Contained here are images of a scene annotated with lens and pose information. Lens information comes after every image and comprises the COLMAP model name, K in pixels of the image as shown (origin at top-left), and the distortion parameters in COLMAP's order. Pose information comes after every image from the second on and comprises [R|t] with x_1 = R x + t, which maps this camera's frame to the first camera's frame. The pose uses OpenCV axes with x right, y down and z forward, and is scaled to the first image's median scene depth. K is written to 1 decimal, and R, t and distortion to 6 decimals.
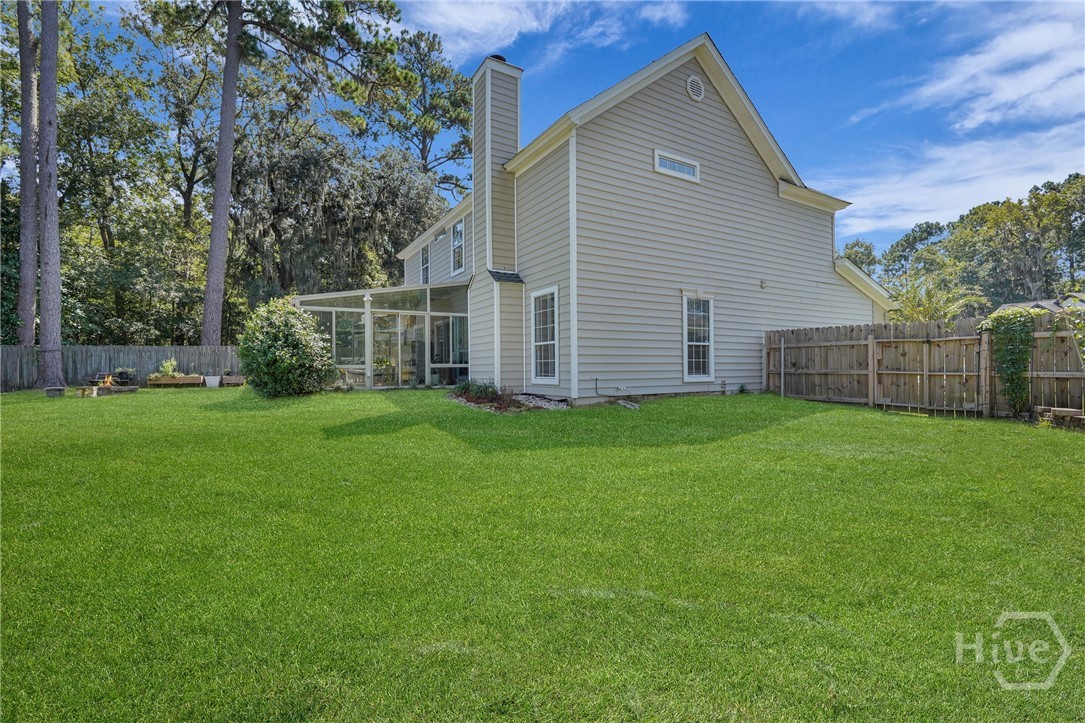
lens RADIAL K [[486.3, 0, 545.2], [0, 486.3, 351.7], [0, 0, 1]] dist [-0.001635, 0.000632]
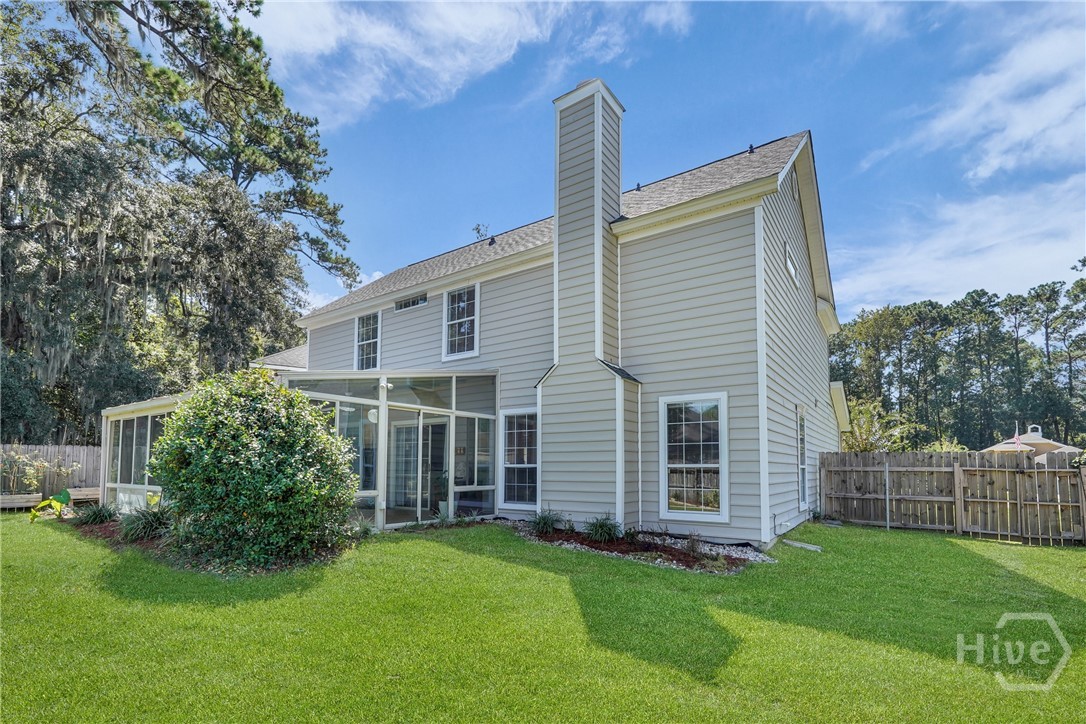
lens RADIAL K [[507.1, 0, 543.0], [0, 507.1, 421.8], [0, 0, 1]] dist [0.000331, 0.000451]
pose [[0.909554, 0.050417, 0.412517, -0.298502], [-0.024302, 0.997368, -0.068312, -0.014007], [-0.414875, 0.052108, 0.908385, 0.212179]]
